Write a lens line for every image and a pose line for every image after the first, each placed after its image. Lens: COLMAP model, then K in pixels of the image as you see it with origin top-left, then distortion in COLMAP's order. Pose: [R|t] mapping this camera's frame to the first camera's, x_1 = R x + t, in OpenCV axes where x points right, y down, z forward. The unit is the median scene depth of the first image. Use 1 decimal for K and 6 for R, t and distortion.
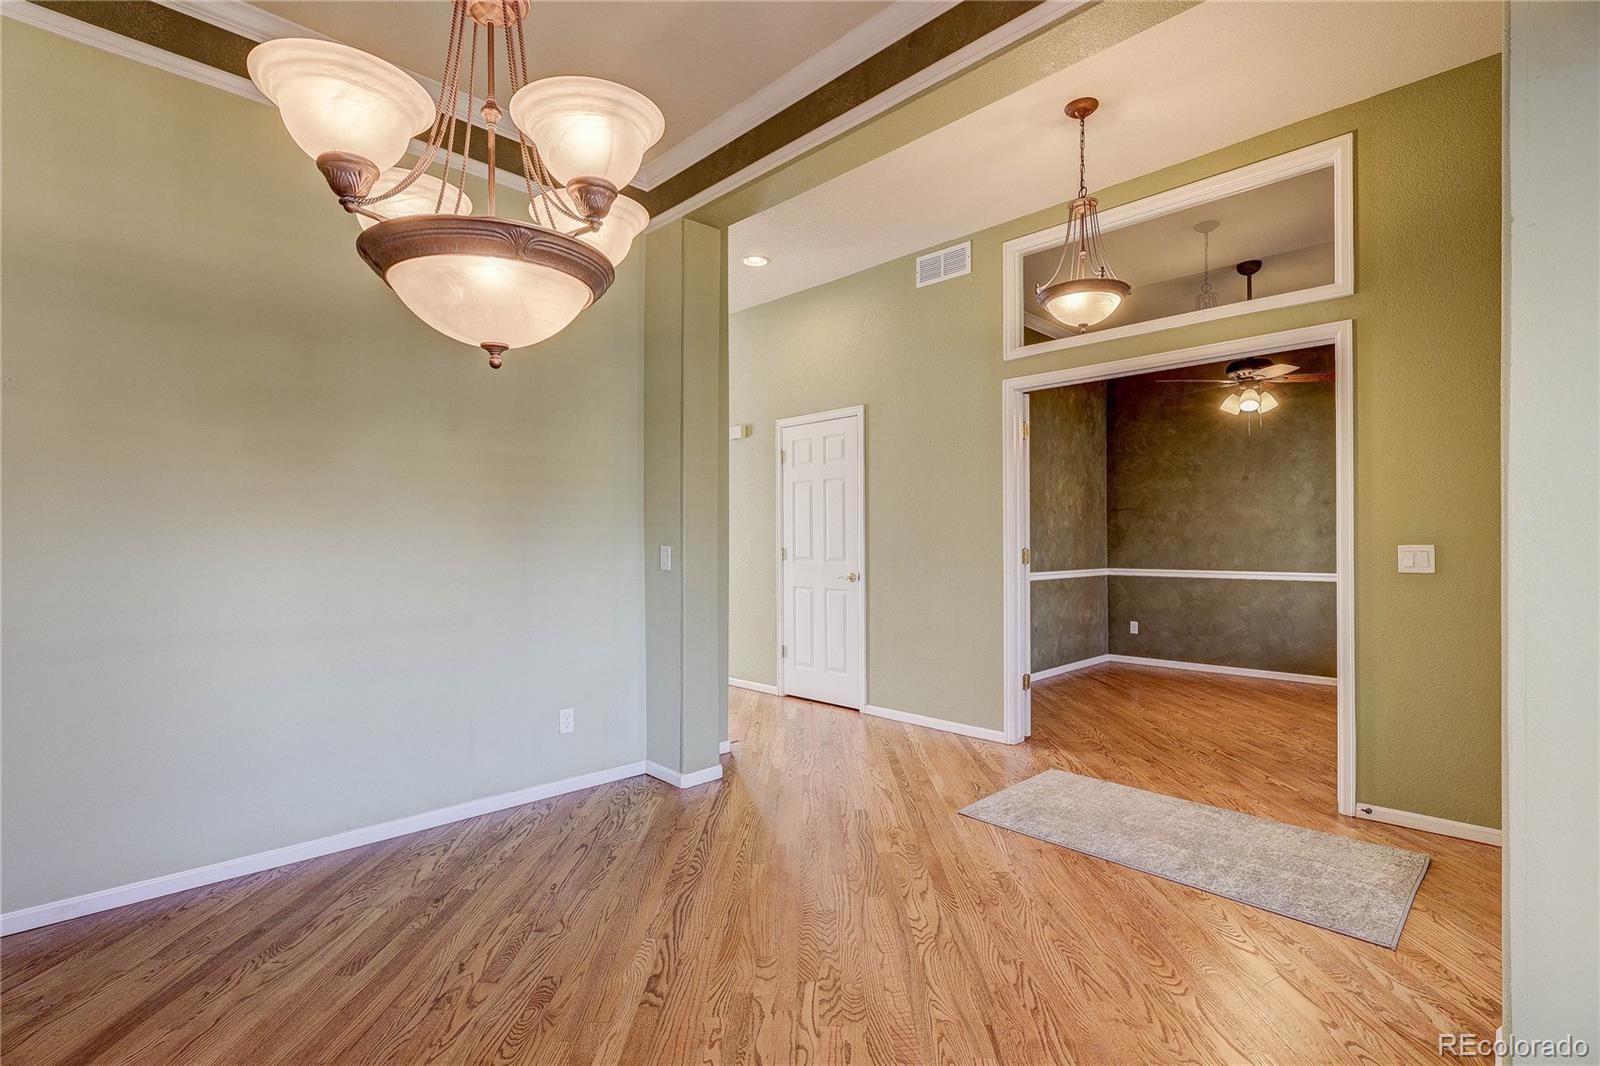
lens RADIAL K [[750.9, 0, 825.6], [0, 750.9, 540.0], [0, 0, 1]] dist [-0.001560, 0.000042]
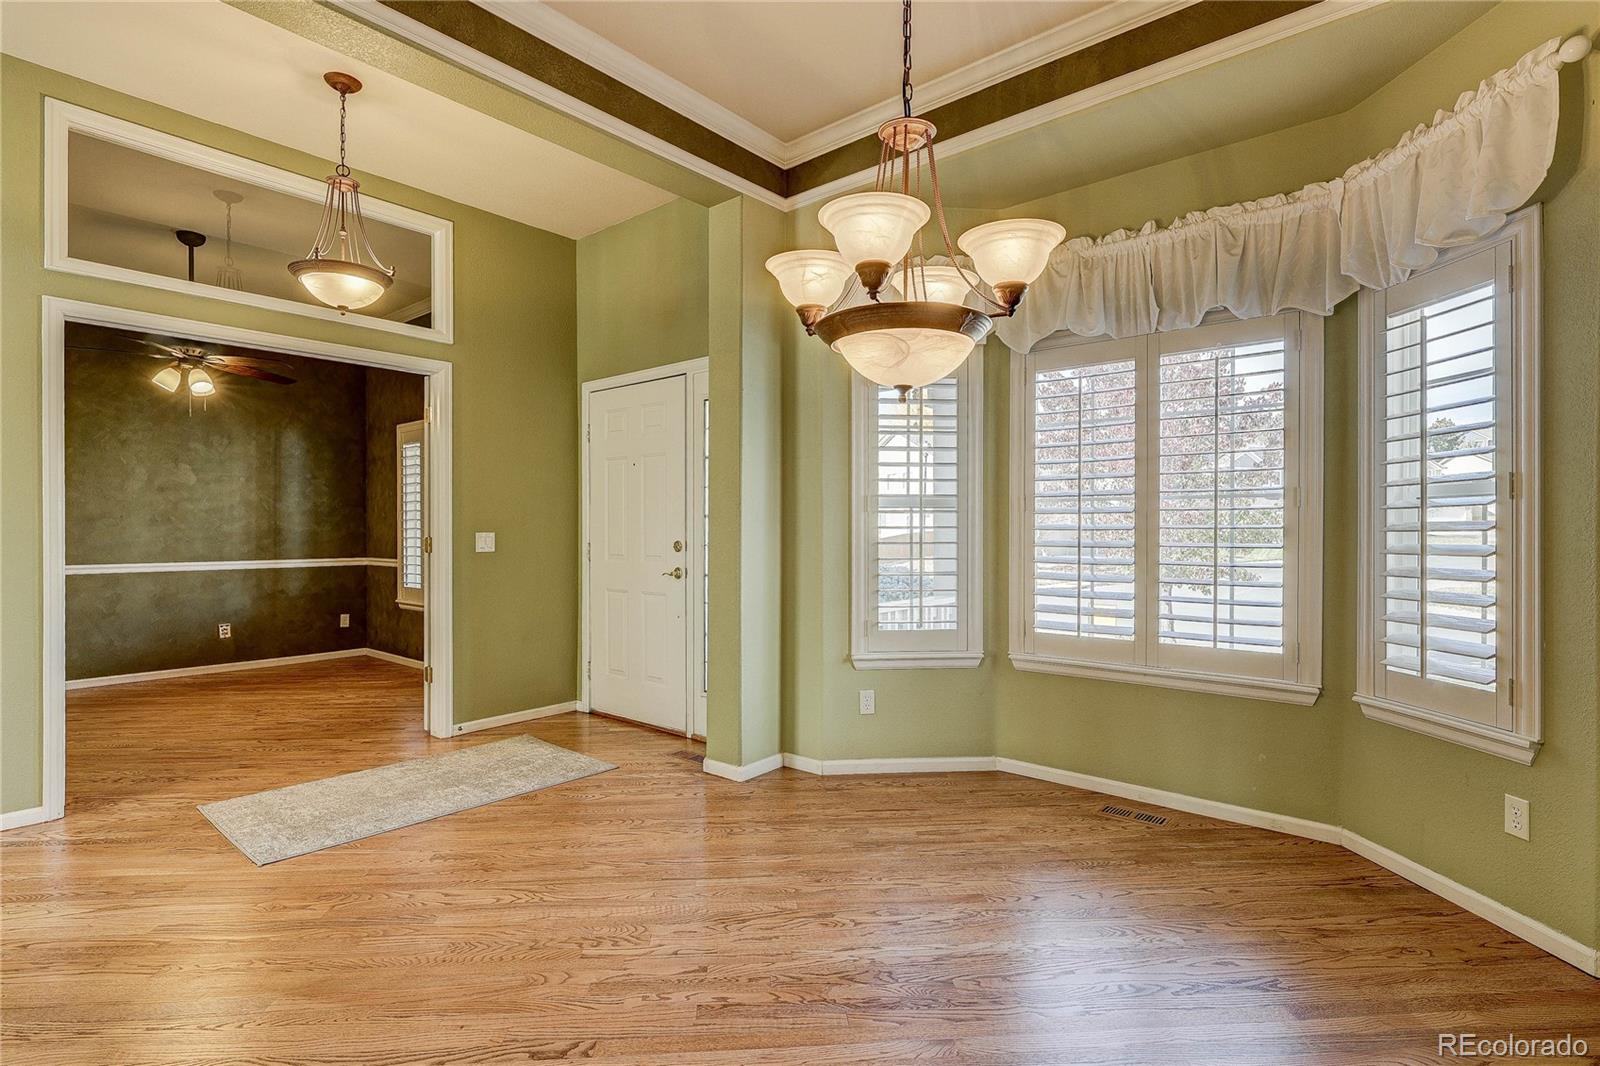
lens RADIAL K [[759.2, 0, 787.7], [0, 759.2, 537.5], [0, 0, 1]] dist [-0.000413, 0.000197]
pose [[-0.061140, -0.009202, 0.998087, -0.658215], [-0.003480, 0.999953, 0.009006, 0.000536], [-0.998123, -0.002923, -0.061169, 0.473046]]
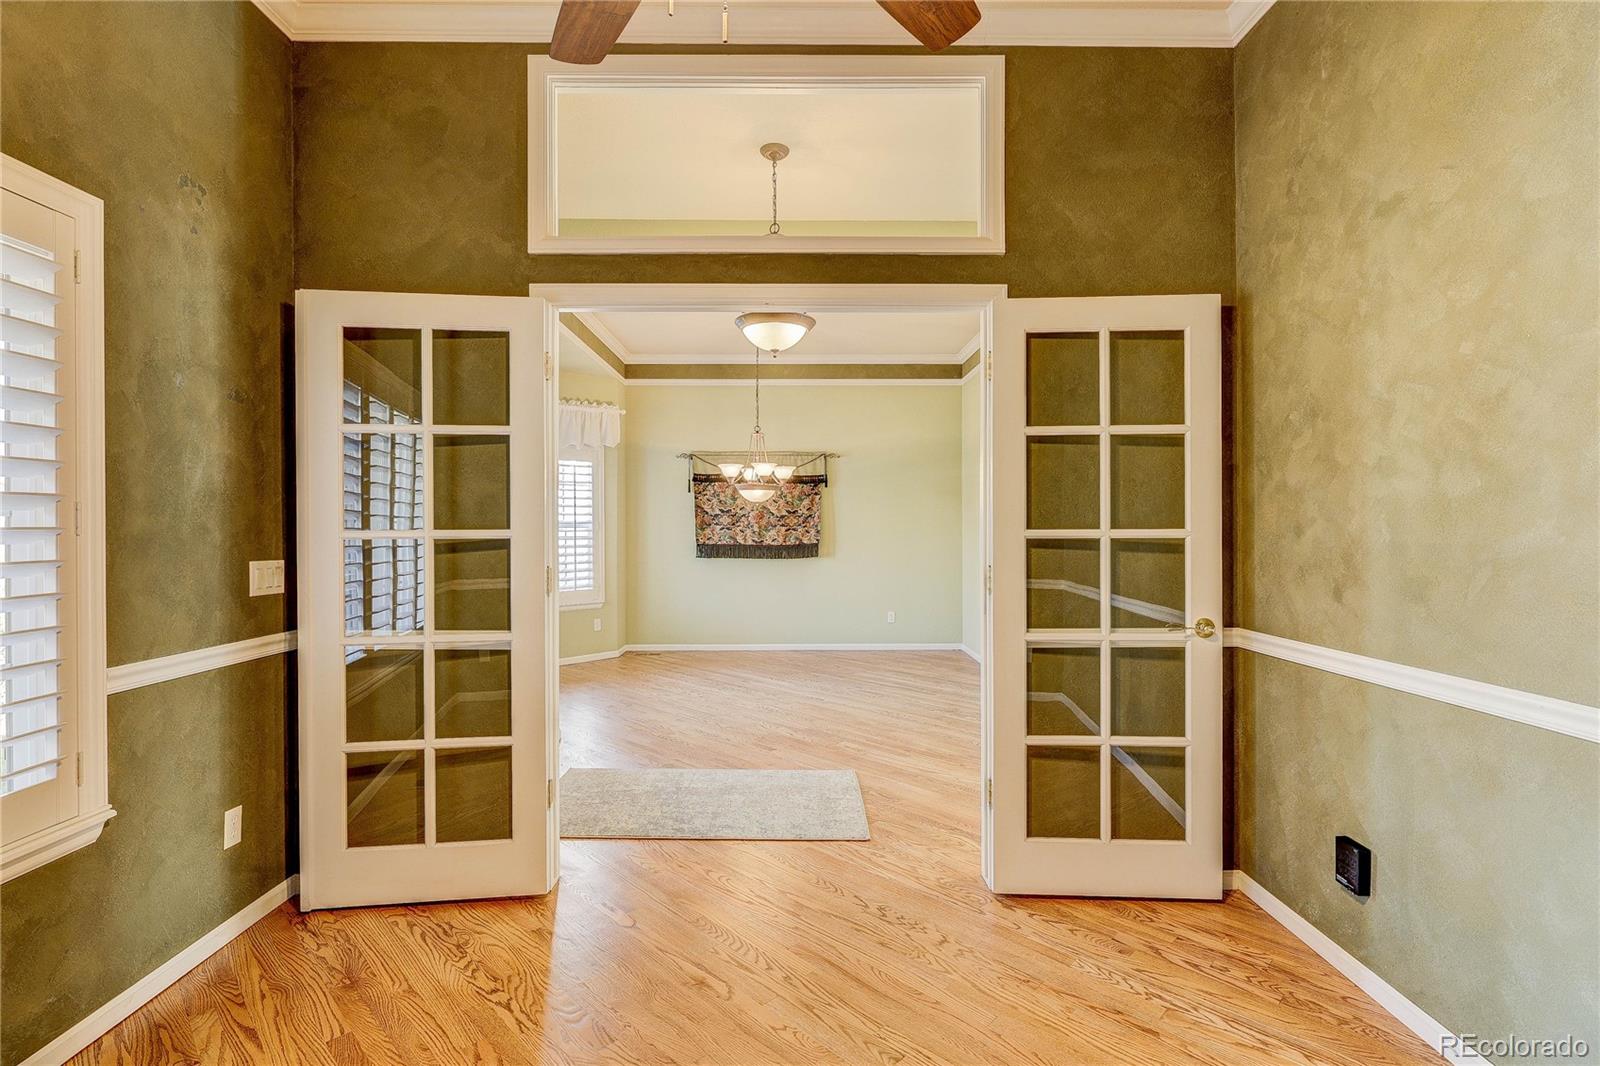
lens RADIAL K [[732.6, 0, 800.0], [0, 732.6, 533.0], [0, 0, 1]] dist [-0.000136, 0.000031]
pose [[-0.717481, 0.001757, -0.696576, 1.047586], [0.000075, 0.999997, 0.002445, -0.026560], [0.696578, 0.001702, -0.717479, 1.757762]]
